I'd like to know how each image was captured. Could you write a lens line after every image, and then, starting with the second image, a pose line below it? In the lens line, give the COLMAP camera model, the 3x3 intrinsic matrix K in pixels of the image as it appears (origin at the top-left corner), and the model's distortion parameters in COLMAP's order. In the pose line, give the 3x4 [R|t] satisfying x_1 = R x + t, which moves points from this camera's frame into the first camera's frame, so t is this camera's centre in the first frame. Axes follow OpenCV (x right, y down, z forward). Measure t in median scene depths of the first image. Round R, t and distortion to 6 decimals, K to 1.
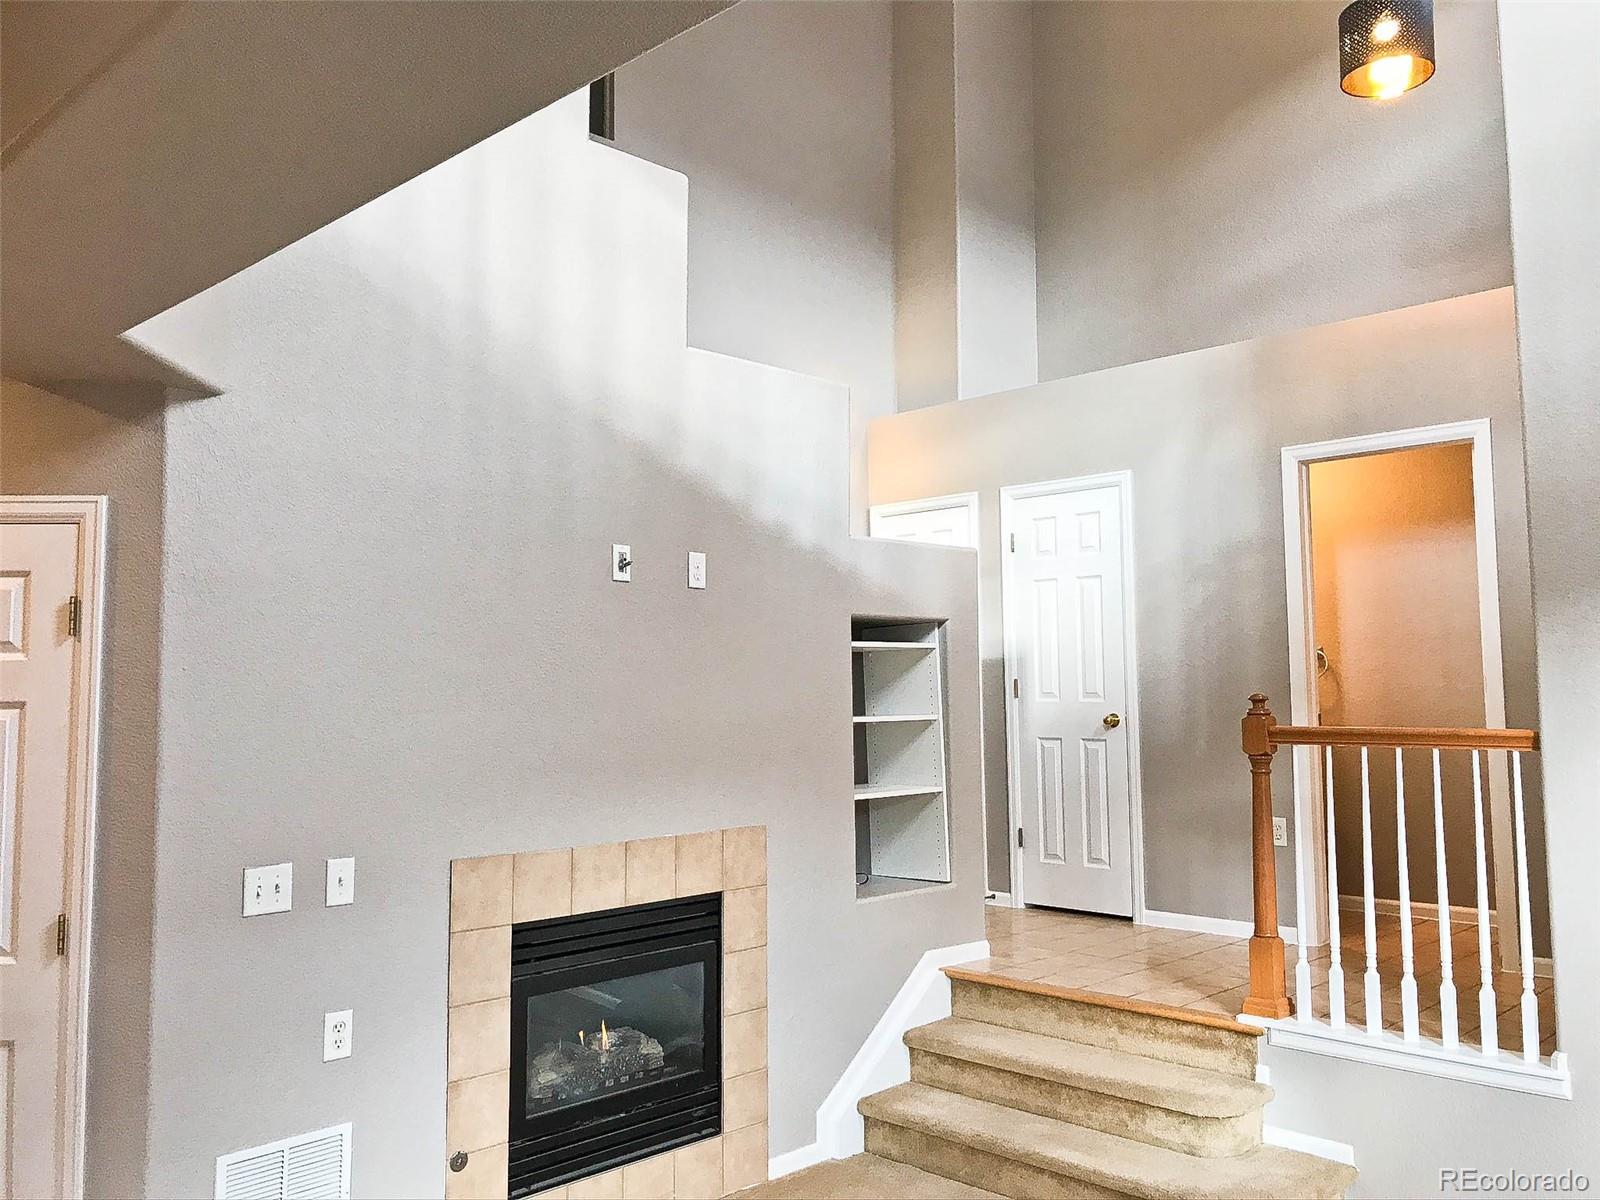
lens RADIAL K [[1320.6, 0, 798.0], [0, 1320.6, 593.7], [0, 0, 1]] dist [0.007042, 0.004867]
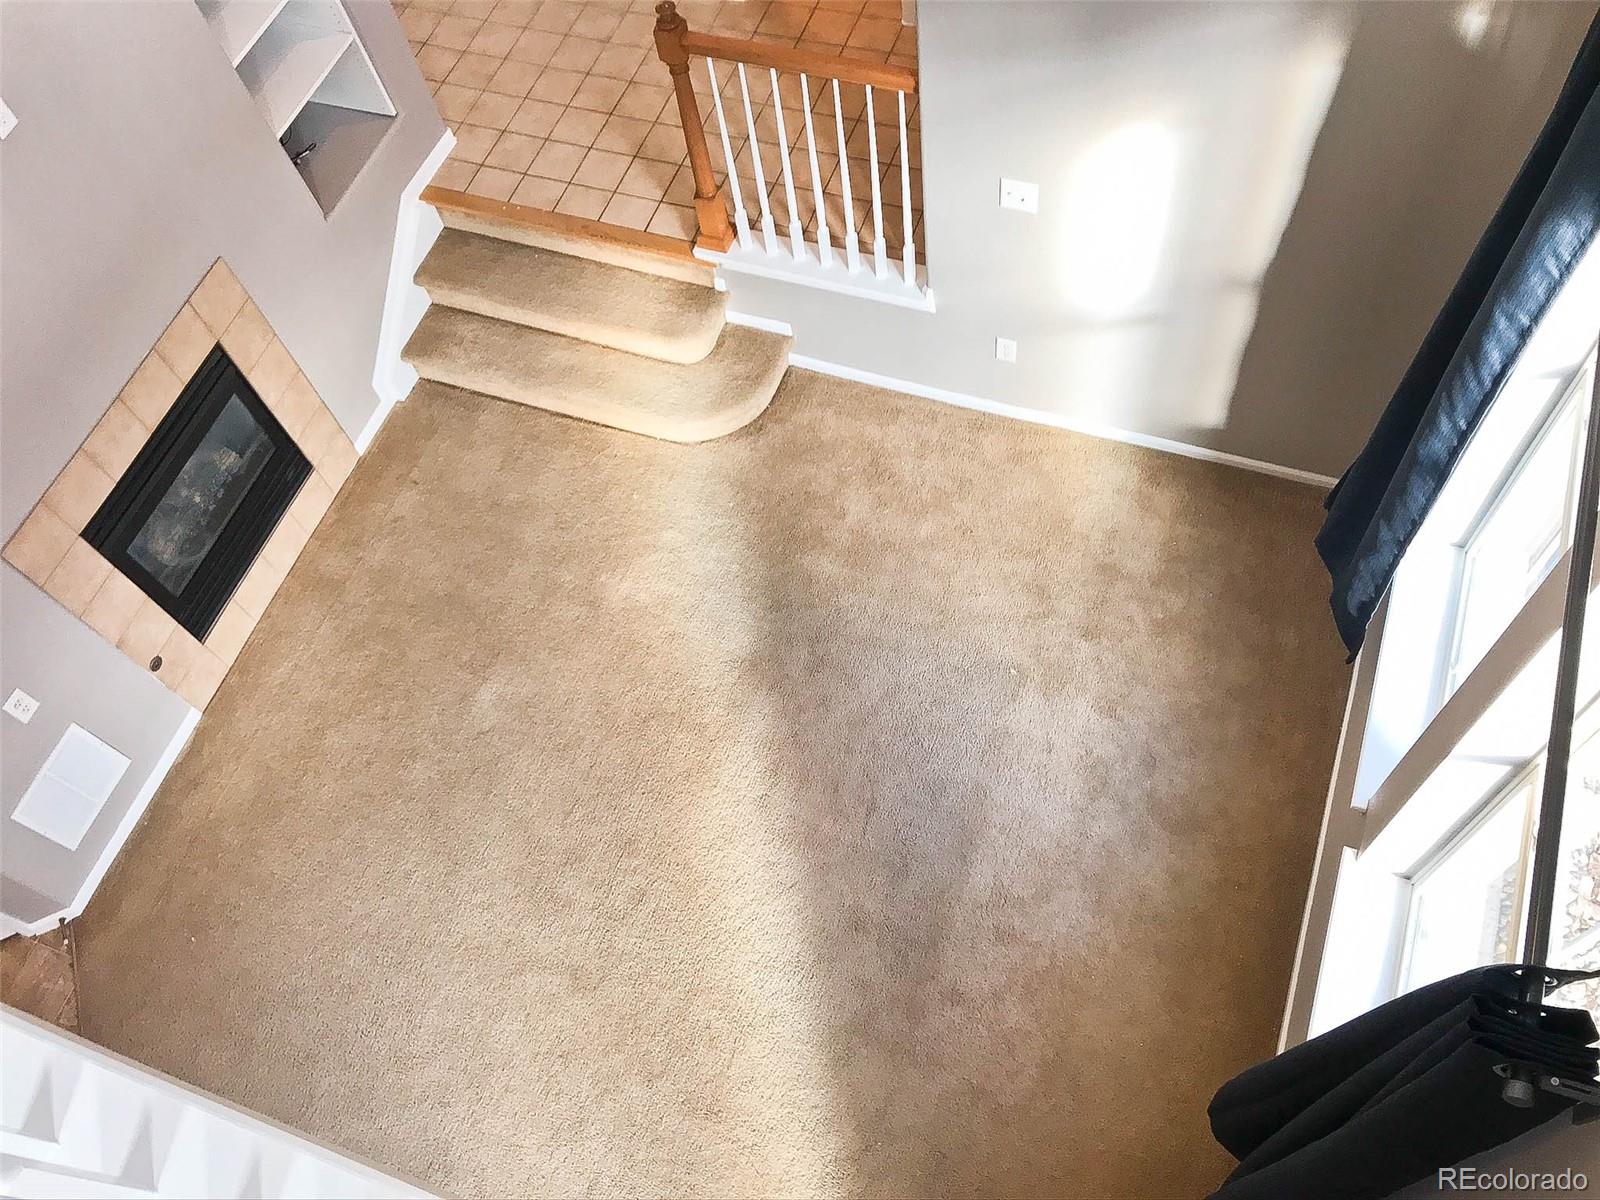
lens RADIAL K [[1304.1, 0, 800.0], [0, 1304.1, 600.0], [0, 0, 1]] dist [0.002316, 0.002432]
pose [[0.908340, -0.401093, 0.118502, 0.153397], [0.069812, 0.424772, 0.902604, -0.573280], [-0.412365, -0.811599, 0.413839, 0.228230]]
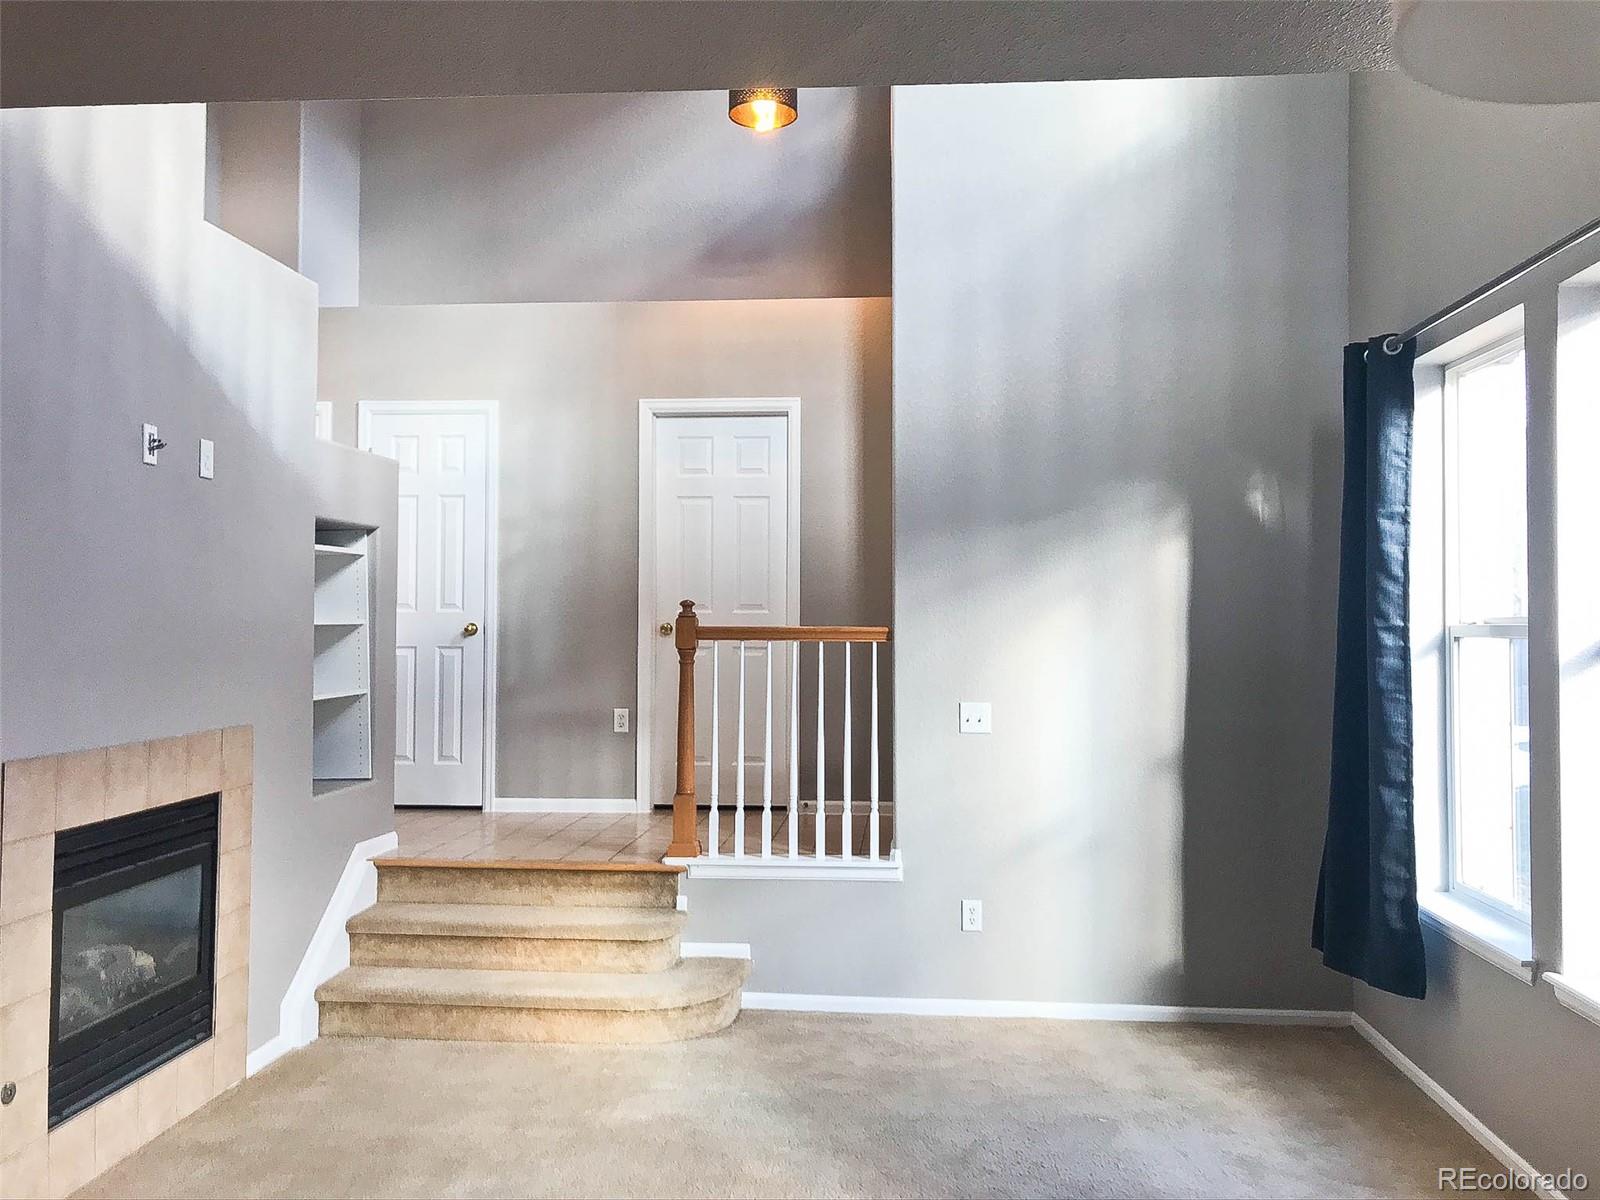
lens RADIAL K [[1306.8, 0, 803.5], [0, 1306.8, 585.1], [0, 0, 1]] dist [0.003699, 0.002930]
pose [[0.770705, 0.027443, 0.636601, -0.343466], [-0.055065, 0.998203, 0.023634, 0.026982], [-0.634809, -0.053270, 0.770831, -0.008525]]
